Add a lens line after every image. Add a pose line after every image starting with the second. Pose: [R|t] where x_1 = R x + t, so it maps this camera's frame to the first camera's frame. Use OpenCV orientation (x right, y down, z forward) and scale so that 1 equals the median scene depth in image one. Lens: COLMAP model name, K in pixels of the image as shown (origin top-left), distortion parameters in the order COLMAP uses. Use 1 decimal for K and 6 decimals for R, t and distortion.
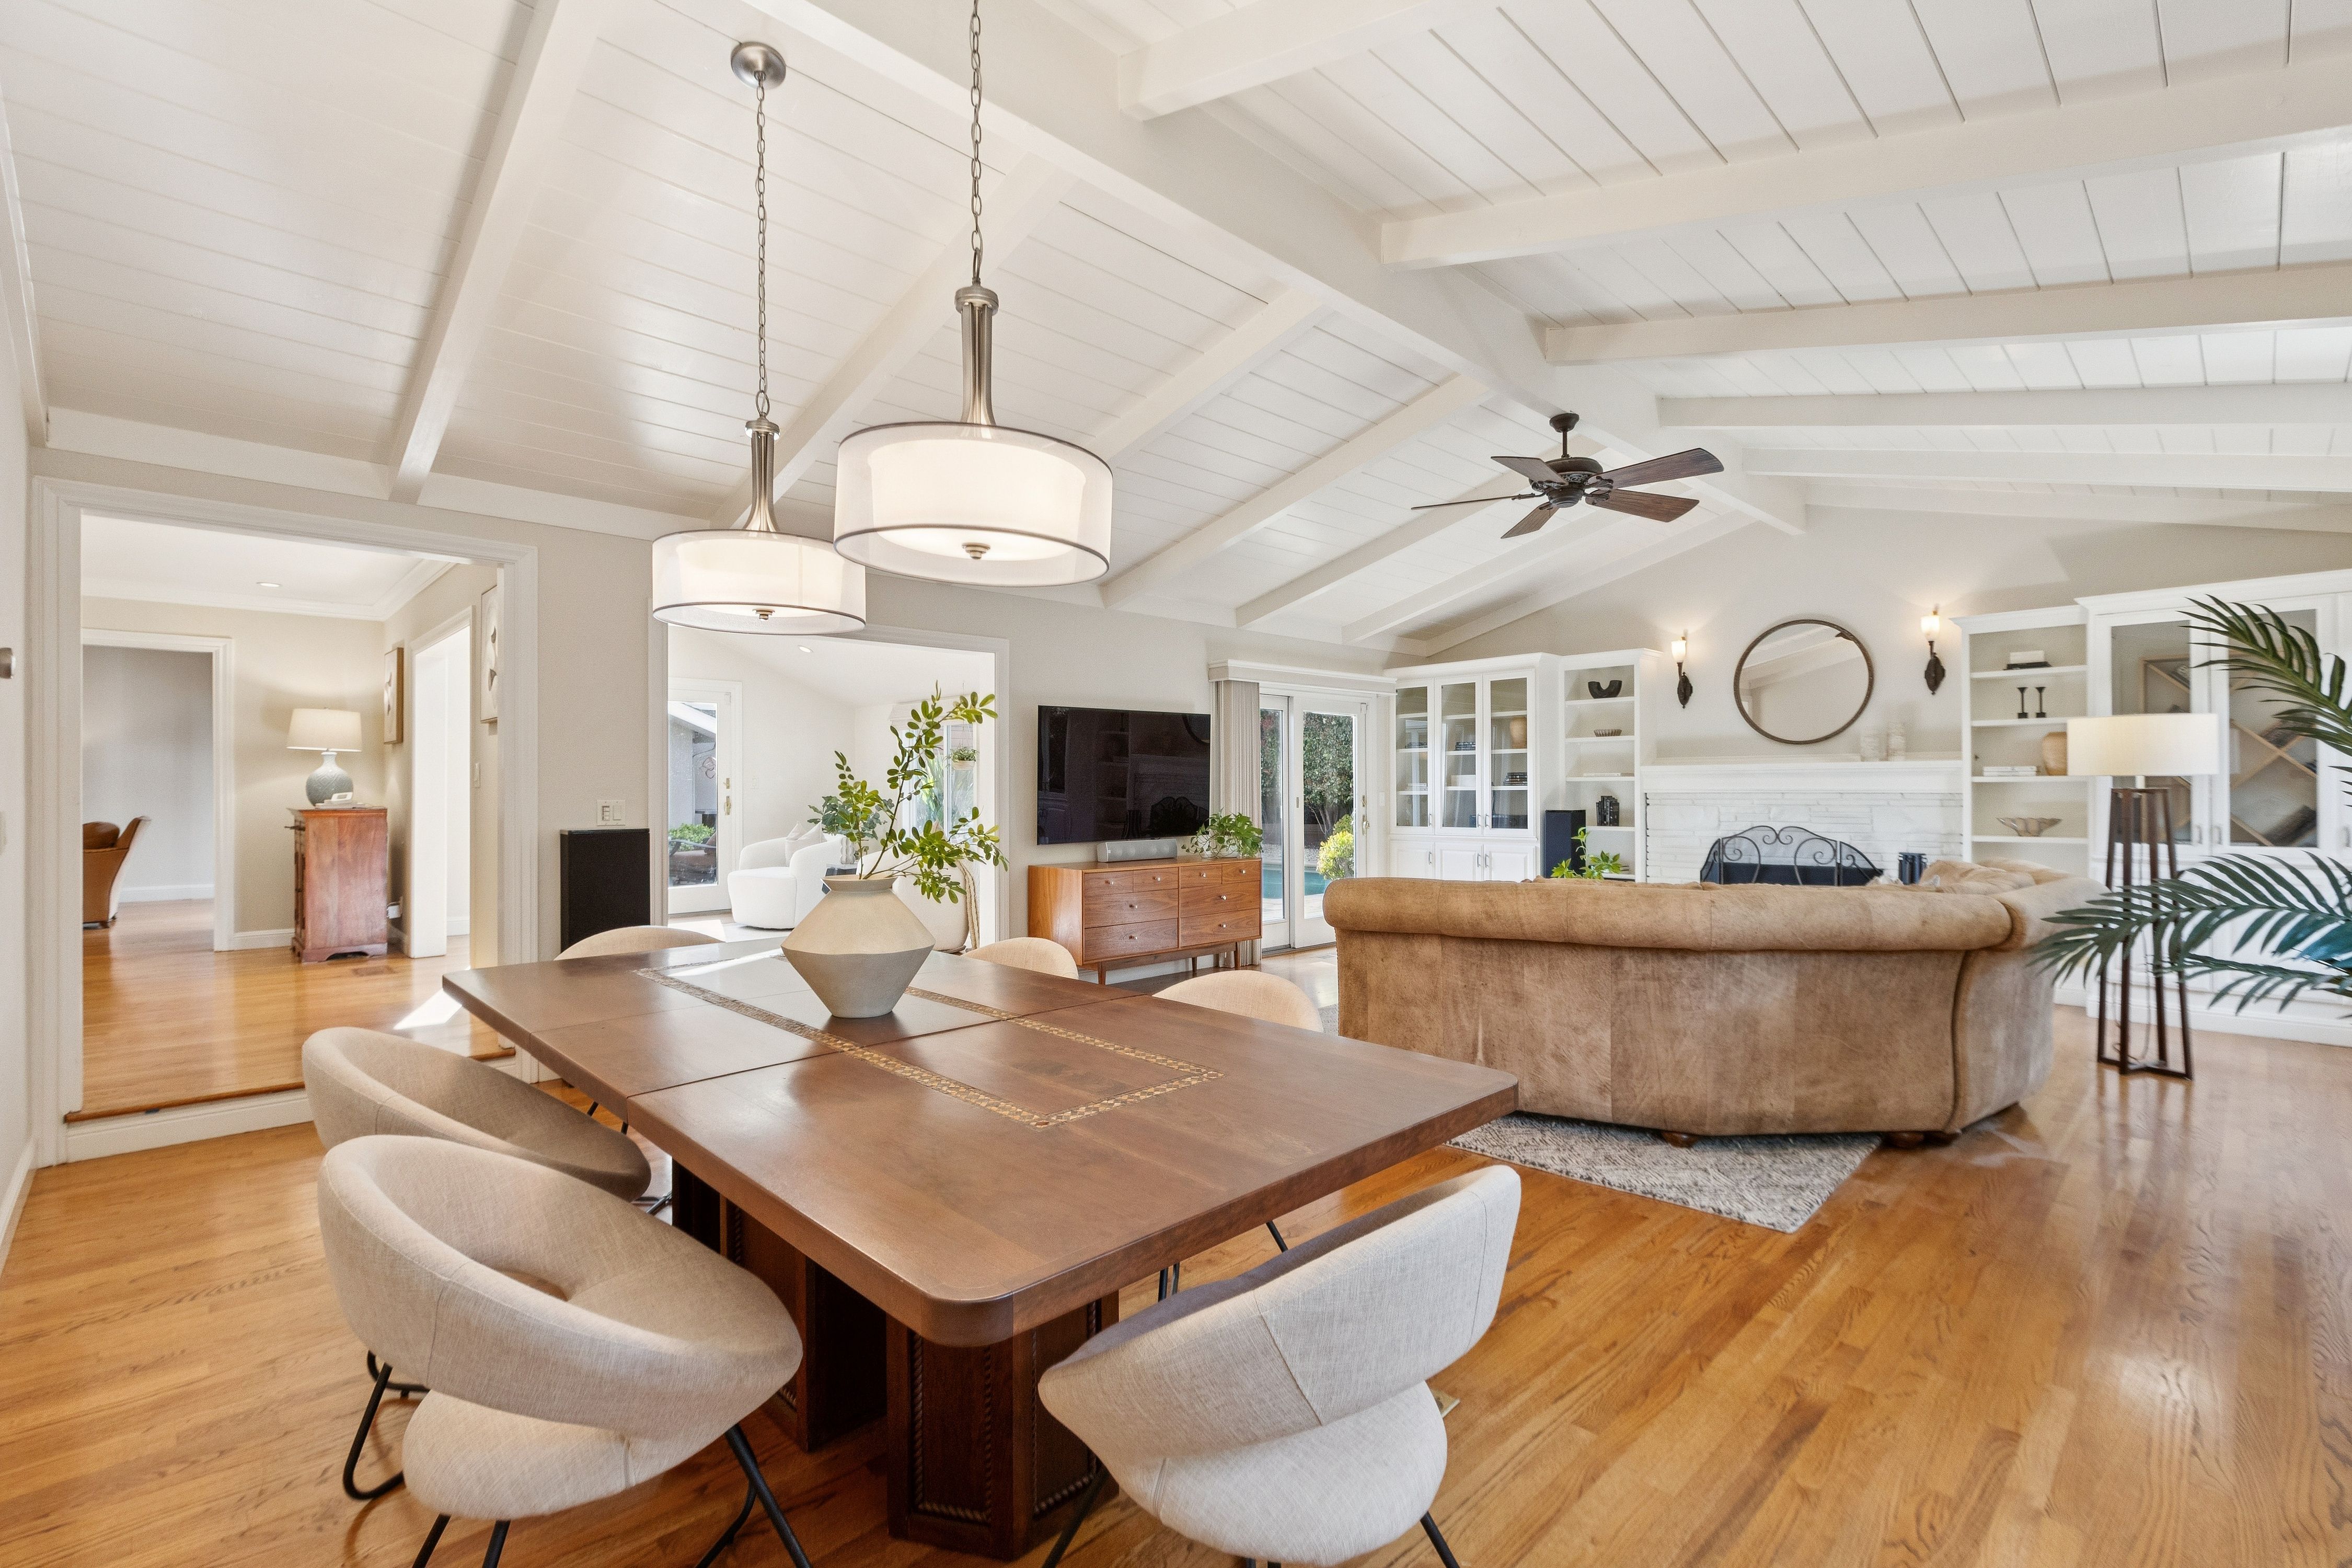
lens RADIAL K [[1048.9, 0, 1188.5], [0, 1048.9, 786.6], [0, 0, 1]] dist [0.002580, -0.001083]
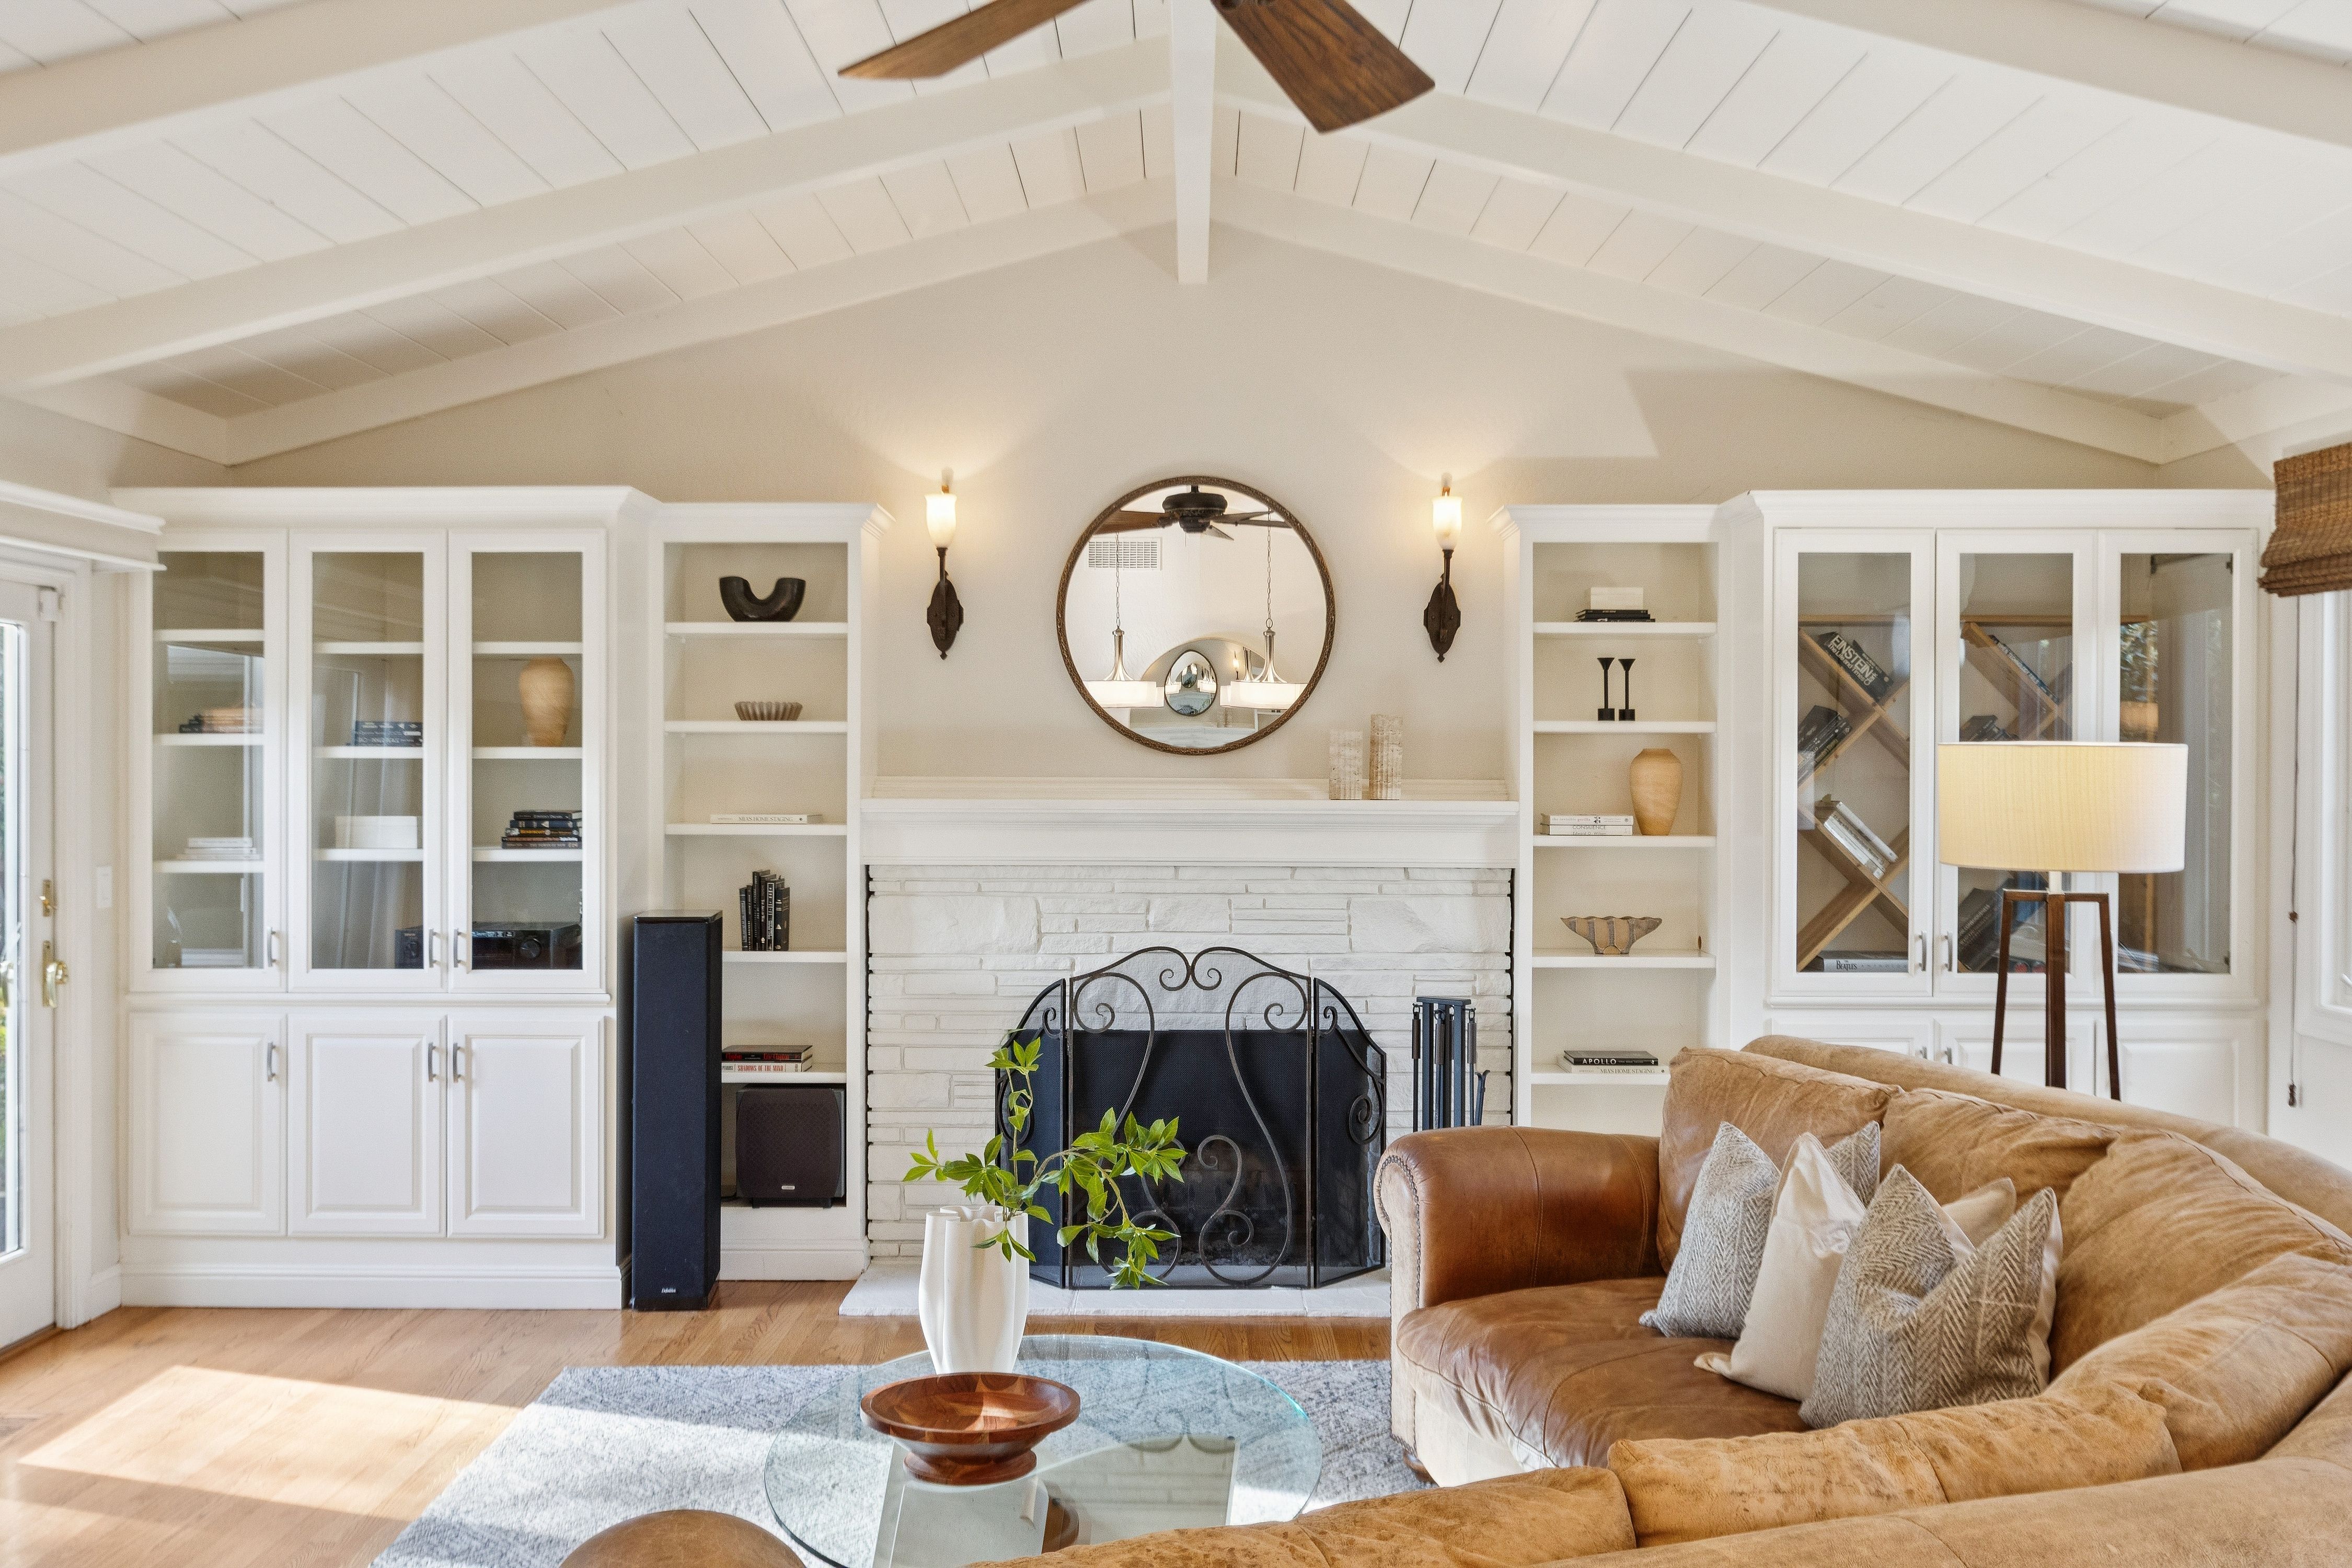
lens RADIAL K [[1952.6, 0, 1169.2], [0, 1952.6, 807.0], [0, 0, 1]] dist [0.001965, -0.007215]
pose [[0.701846, -0.001741, 0.712326, -0.015286], [-0.007939, 0.999916, 0.010265, -0.025083], [-0.712284, -0.012860, 0.701774, 0.396411]]
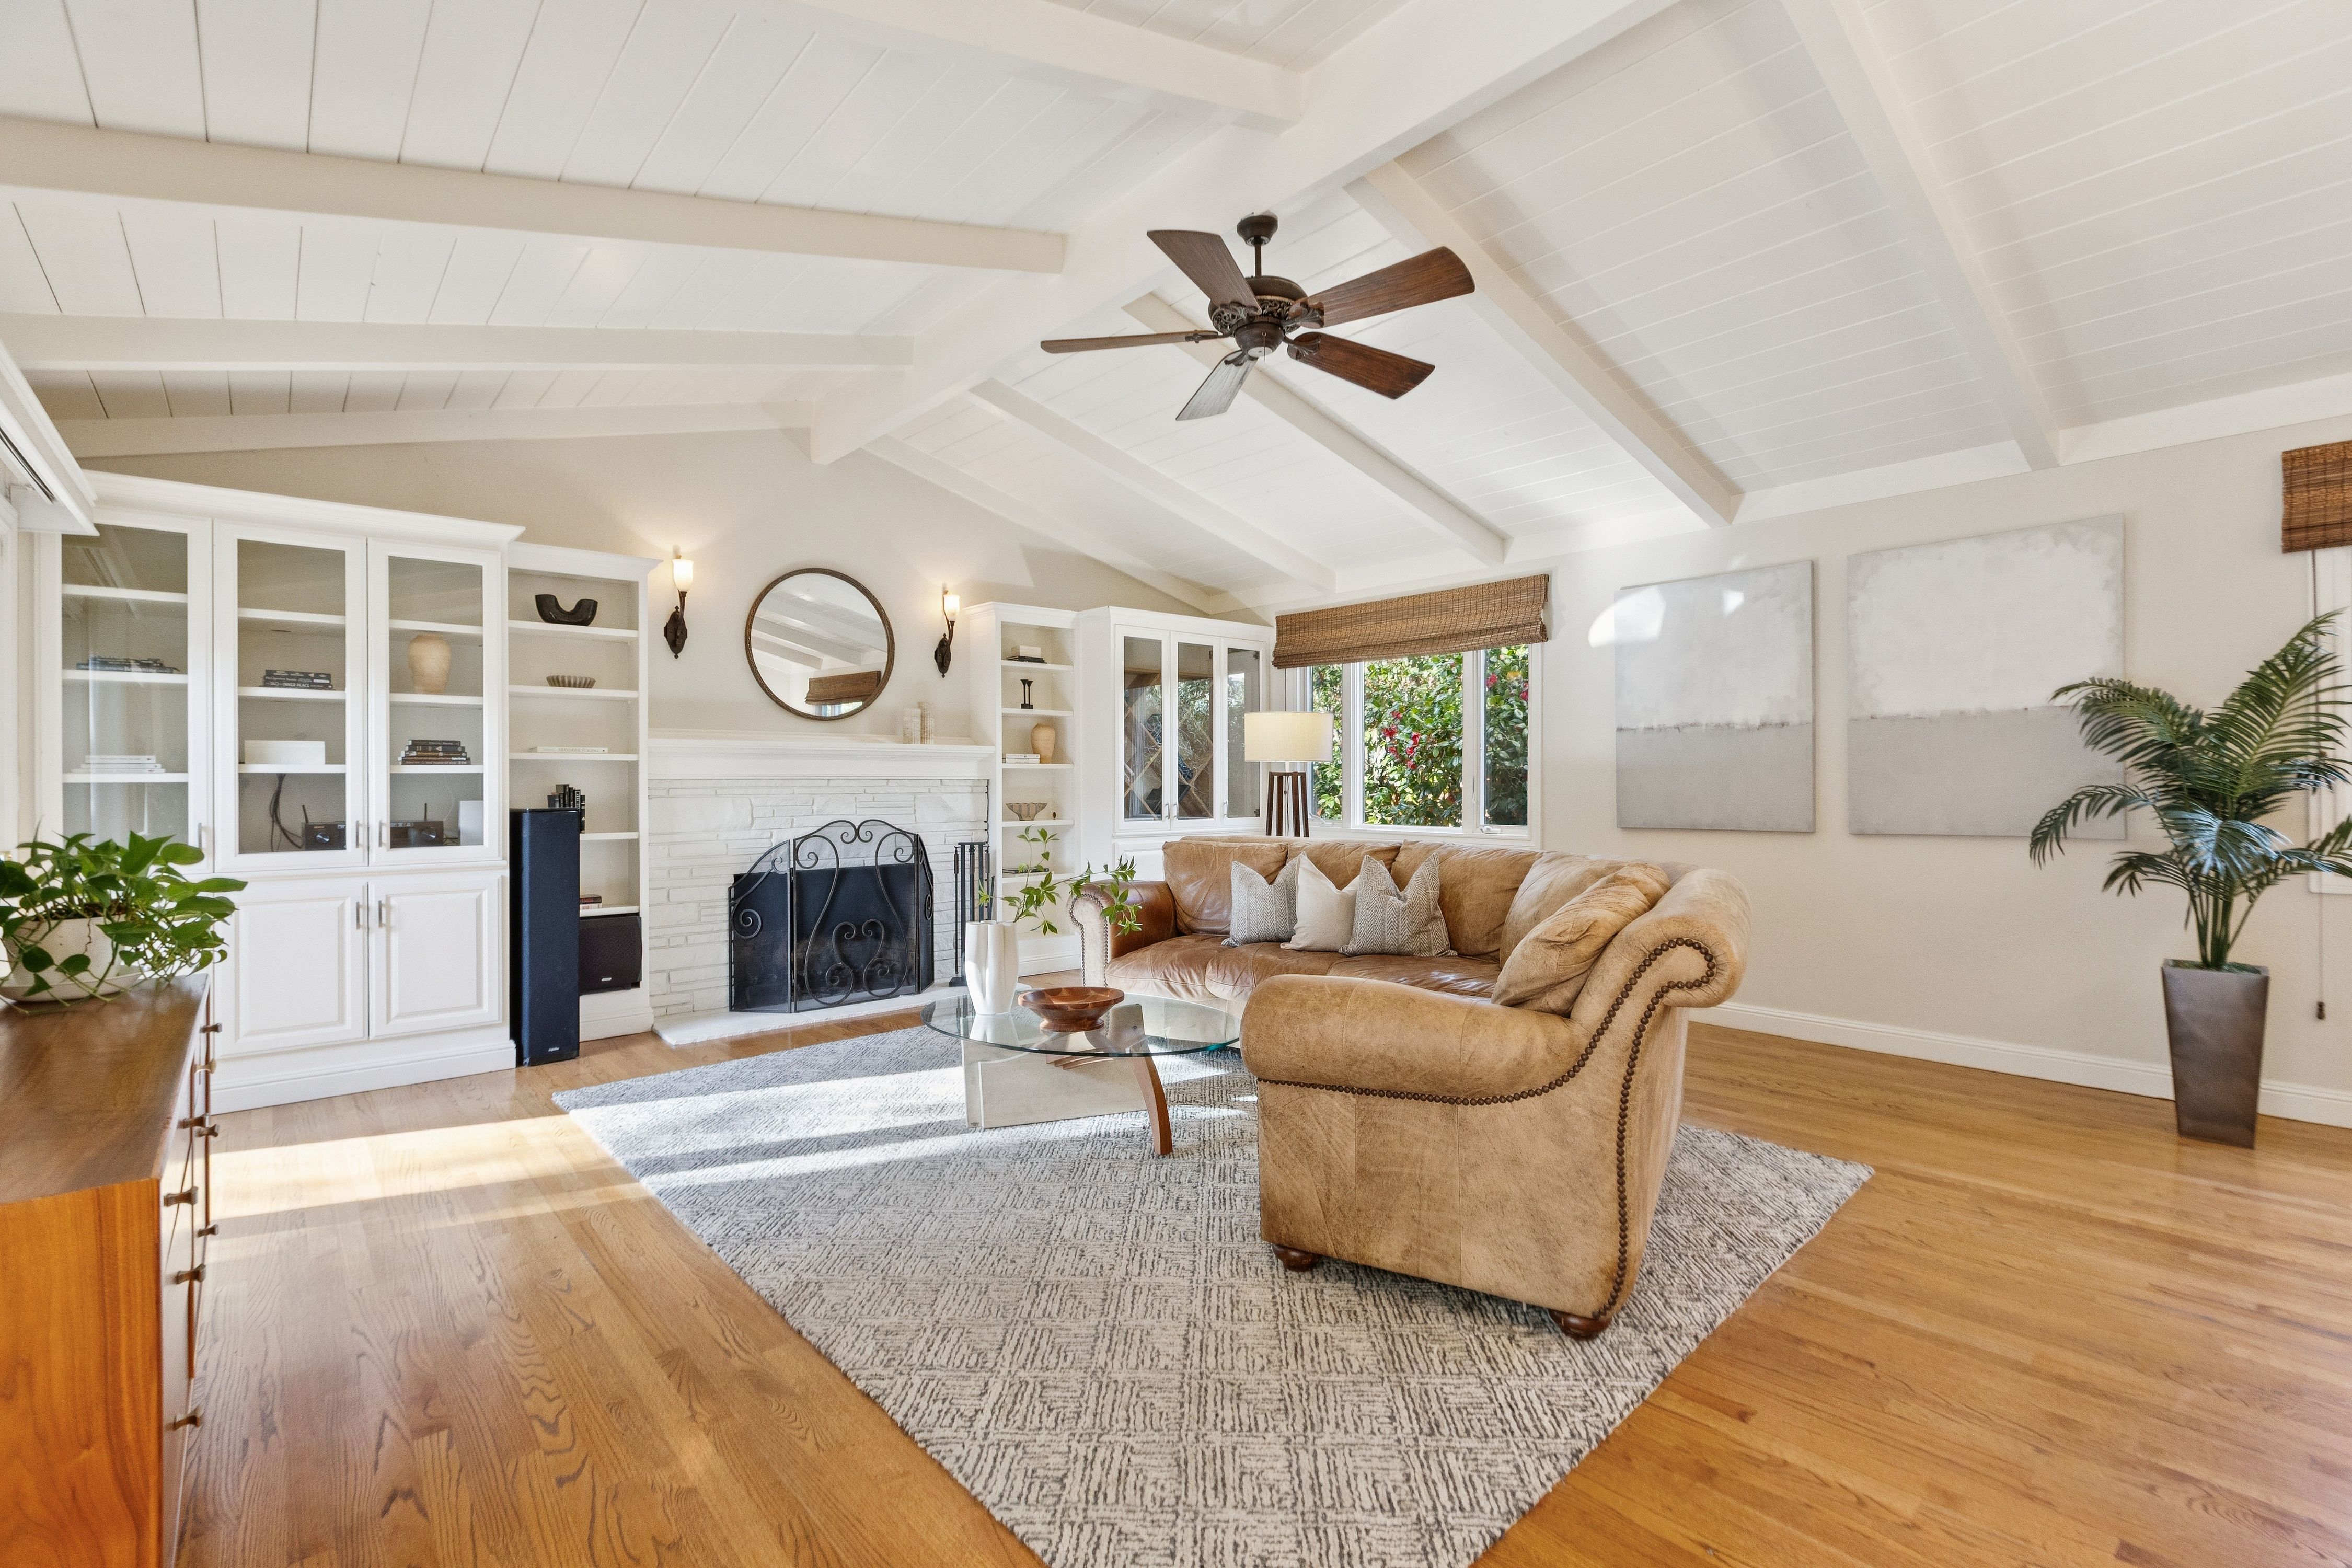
lens RADIAL K [[1048.9, 0, 1183.7], [0, 1048.9, 792.0], [0, 0, 1]] dist [0.002580, -0.001083]
pose [[0.053721, -0.004793, 0.998545, -0.205374], [0.001666, 0.999988, 0.004711, 0.011387], [-0.998555, 0.001410, 0.053728, 0.631056]]
